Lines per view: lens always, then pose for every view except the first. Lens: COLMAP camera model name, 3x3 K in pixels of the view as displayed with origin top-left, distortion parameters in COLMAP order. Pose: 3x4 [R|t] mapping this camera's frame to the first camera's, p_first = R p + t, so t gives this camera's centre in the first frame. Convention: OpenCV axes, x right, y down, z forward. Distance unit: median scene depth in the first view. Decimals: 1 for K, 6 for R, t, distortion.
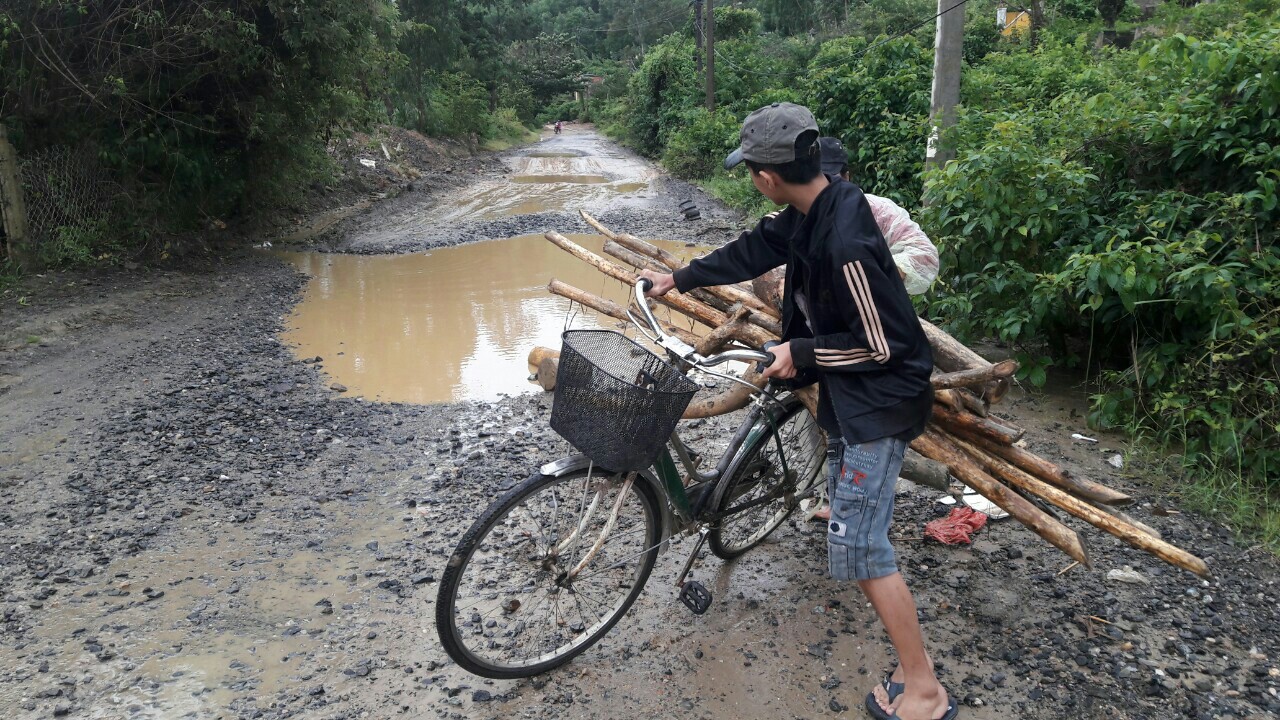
lens RADIAL K [[992.1, 0, 640.0], [0, 992.1, 360.0], [0, 0, 1]] dist [-0.038008, -0.002675]
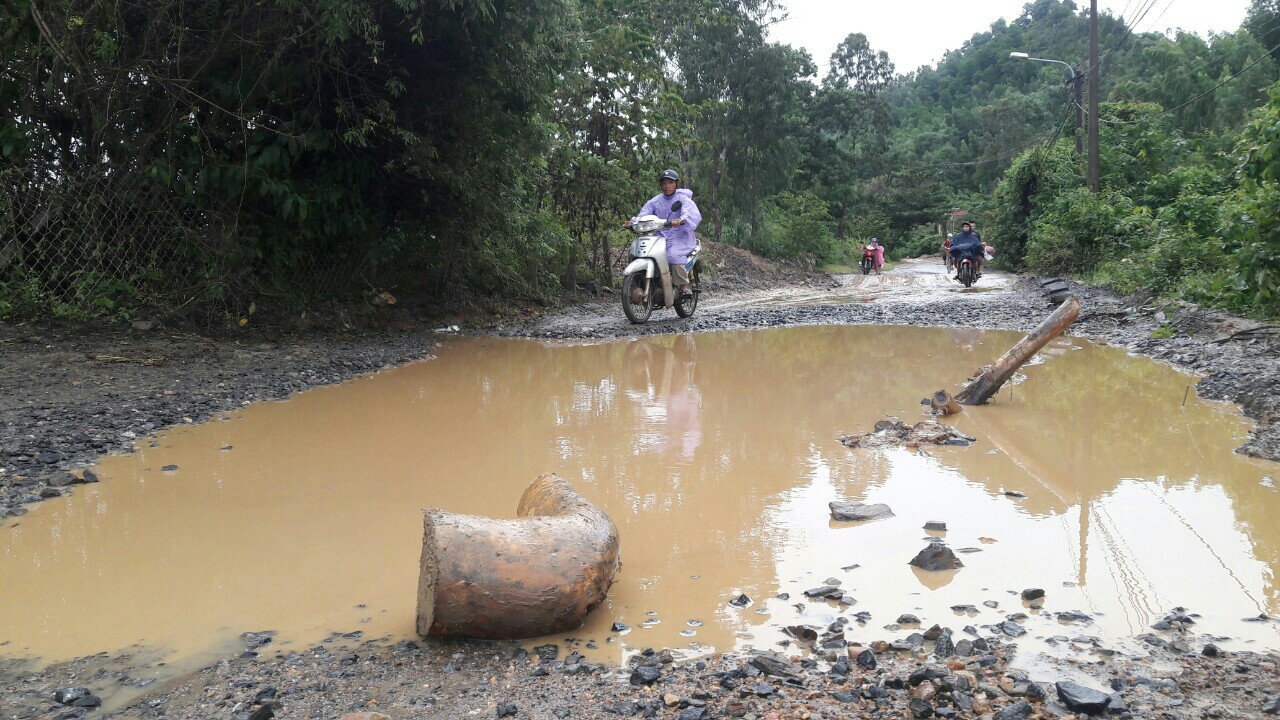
lens RADIAL K [[992.1, 0, 640.0], [0, 992.1, 360.0], [0, 0, 1]] dist [-0.038008, -0.002675]
pose [[0.935083, 0.018263, -0.353957, 0.009848], [-0.069717, 0.988638, -0.133168, -0.000934], [0.347503, 0.149200, 0.925733, 0.131364]]
